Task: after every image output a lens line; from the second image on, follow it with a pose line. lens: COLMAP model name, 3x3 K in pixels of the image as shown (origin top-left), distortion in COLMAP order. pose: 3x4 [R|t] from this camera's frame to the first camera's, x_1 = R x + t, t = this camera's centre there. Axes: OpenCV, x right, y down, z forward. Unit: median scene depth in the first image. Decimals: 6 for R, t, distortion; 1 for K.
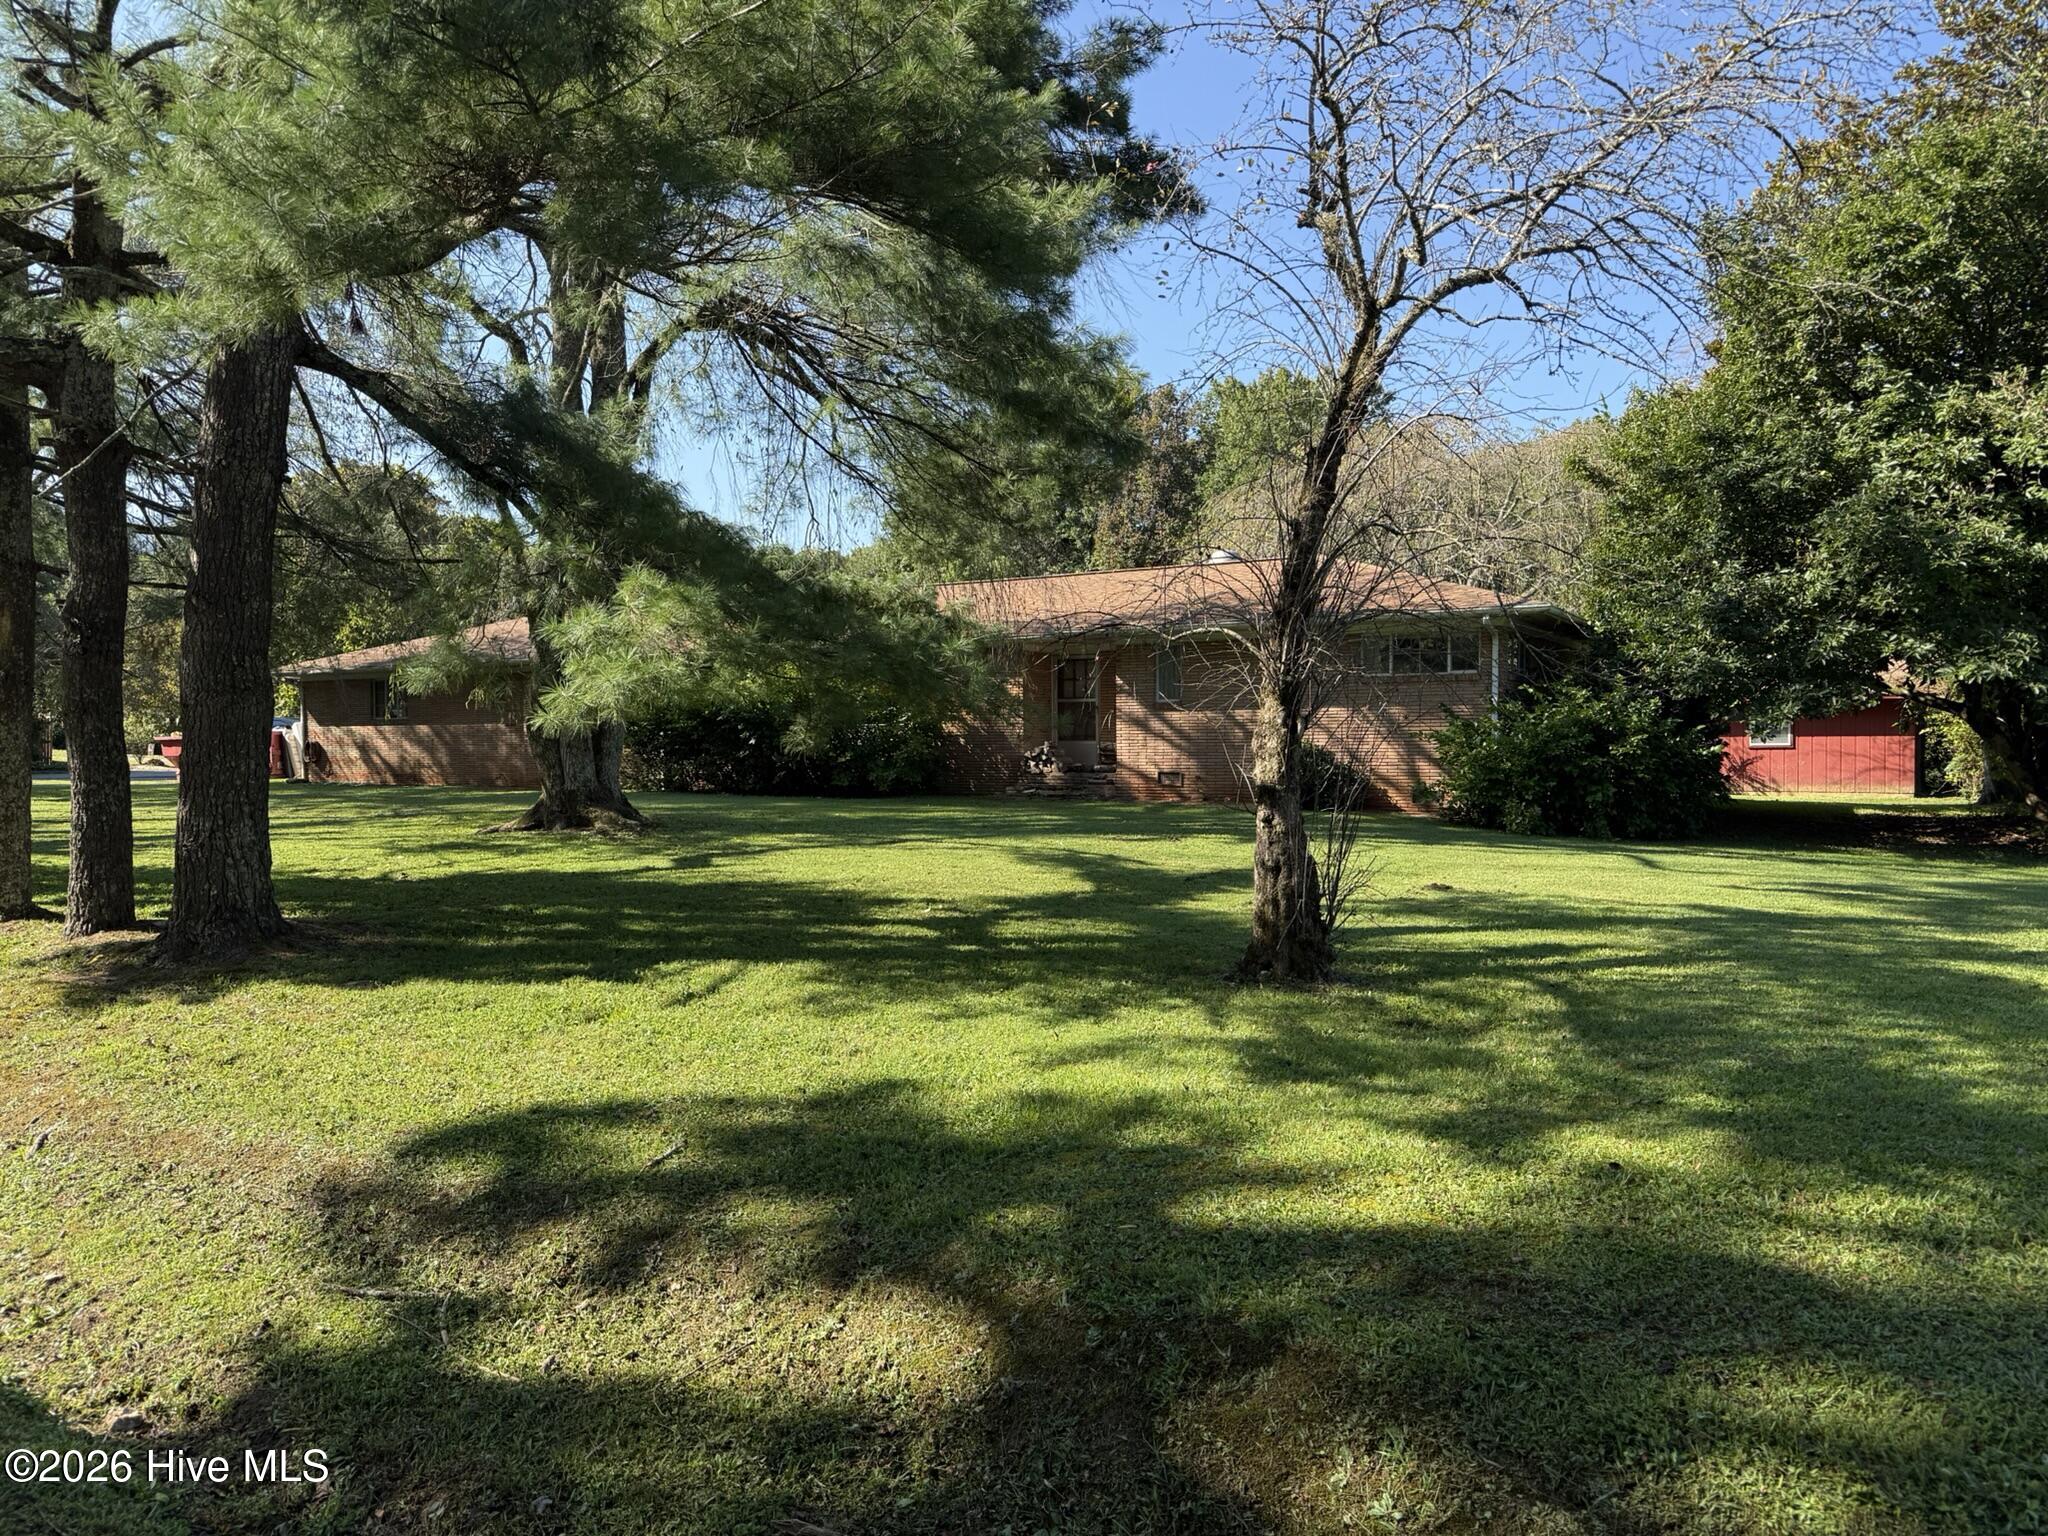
lens RADIAL K [[1402.7, 0, 1014.3], [0, 1402.7, 776.1], [0, 0, 1]] dist [0.117800, -0.183547]
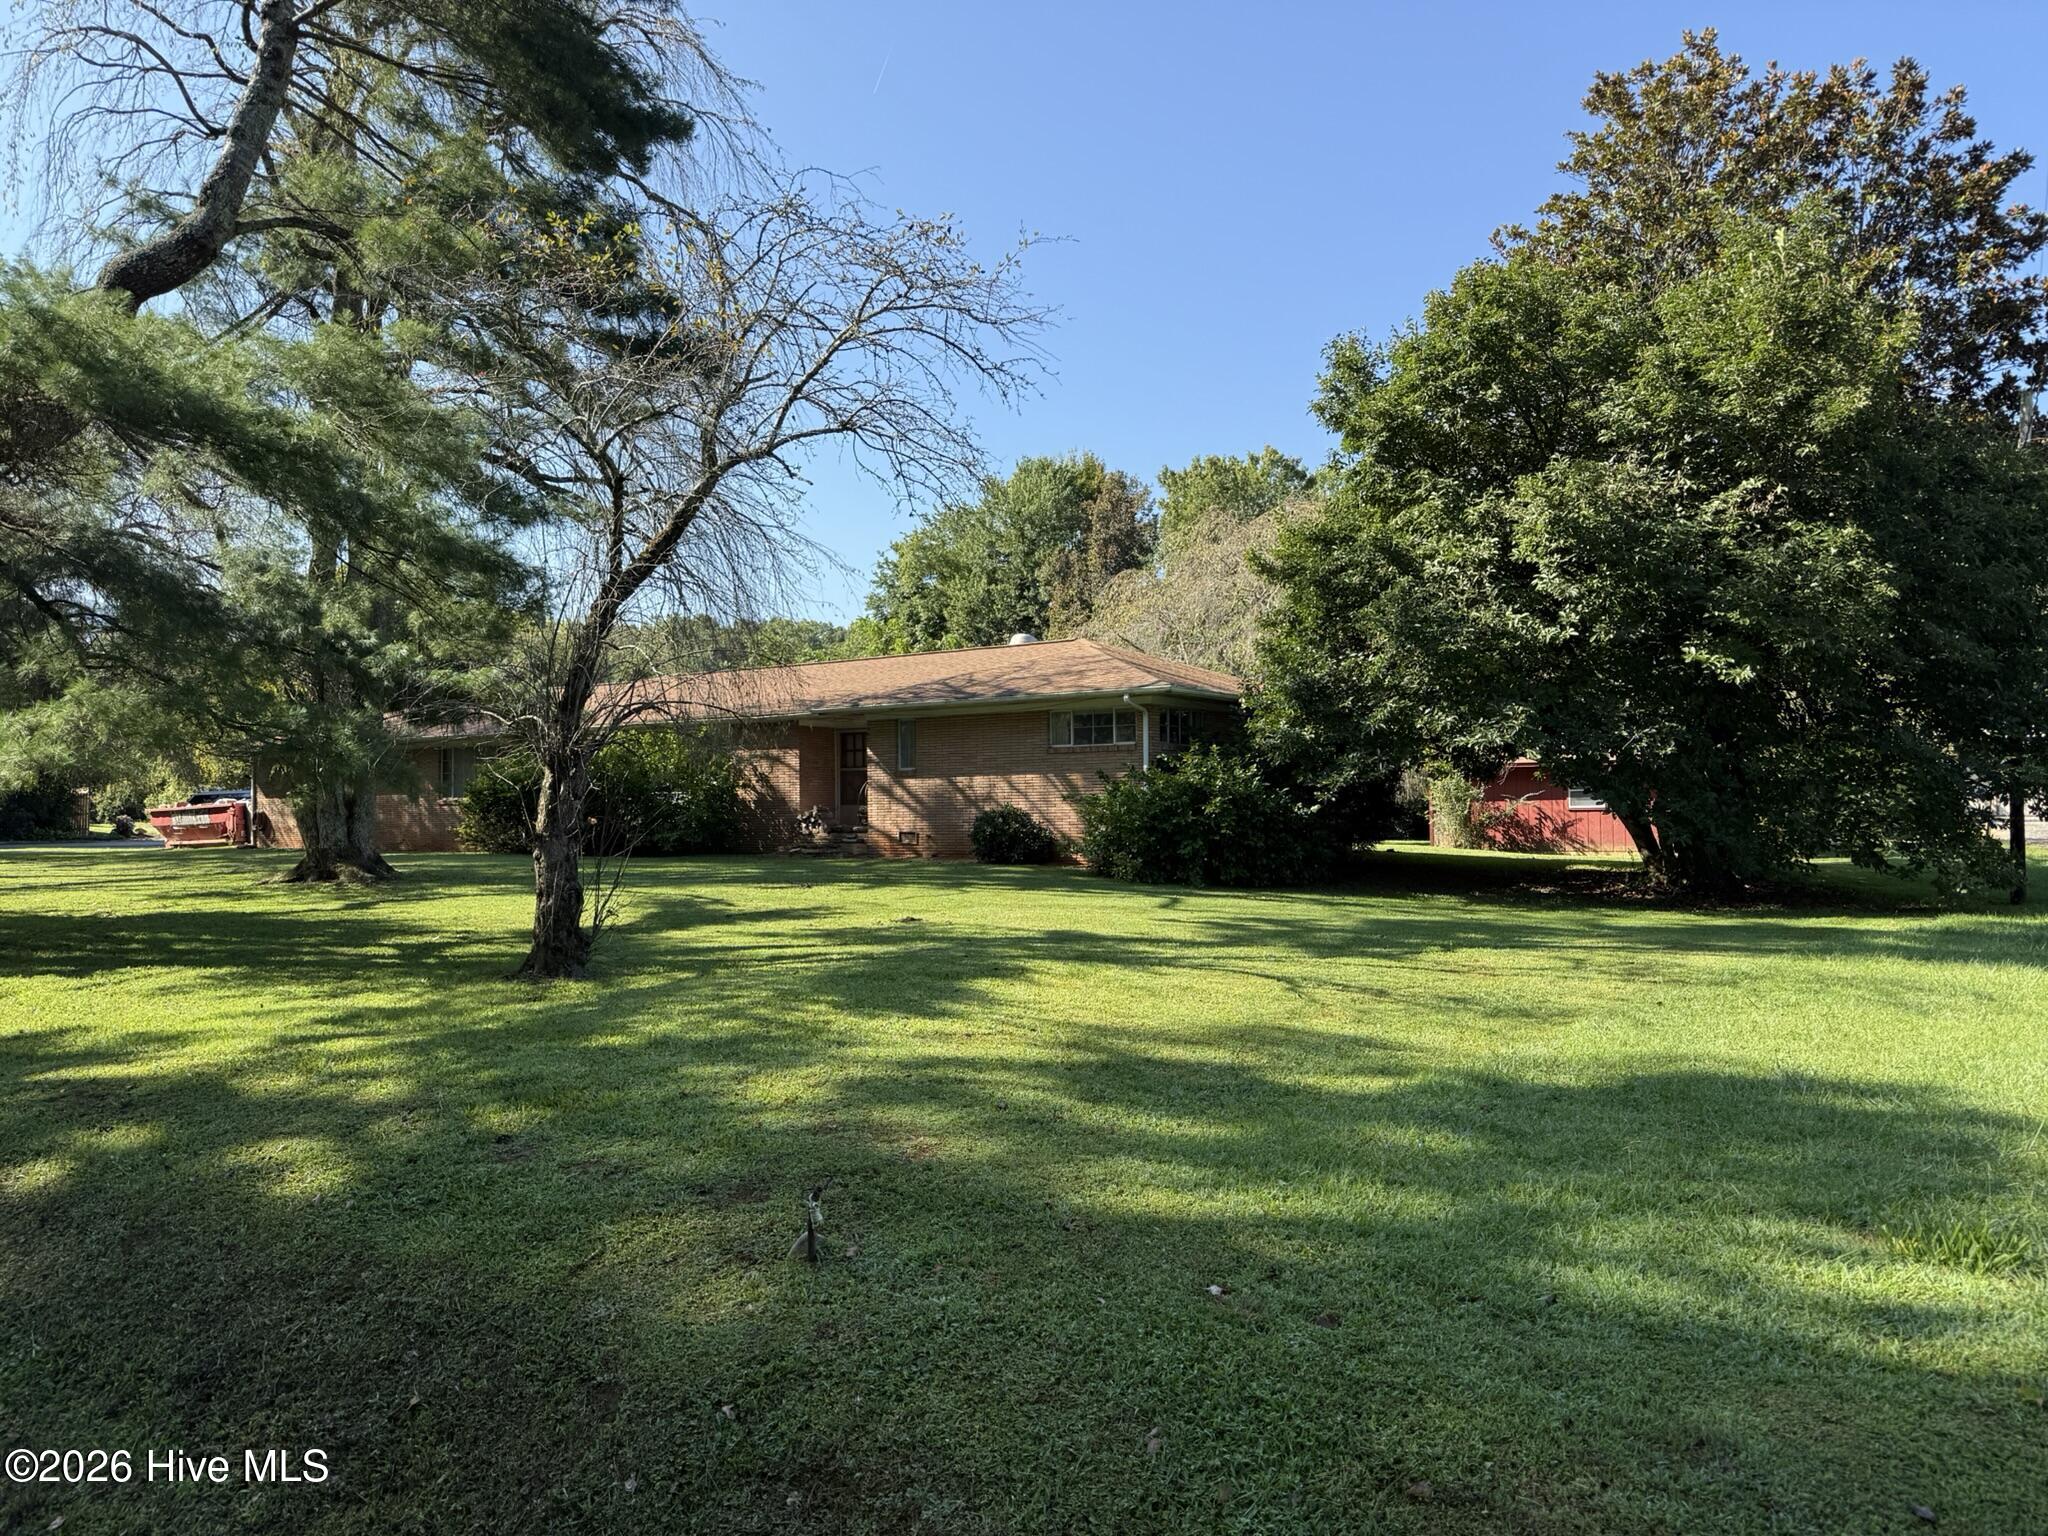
lens RADIAL K [[1402.7, 0, 1014.3], [0, 1402.7, 776.1], [0, 0, 1]] dist [0.117800, -0.183547]
pose [[0.997708, -0.007323, -0.067270, 0.274556], [0.004002, 0.998772, -0.049384, 0.008196], [0.067550, 0.049002, 0.996512, -0.125573]]
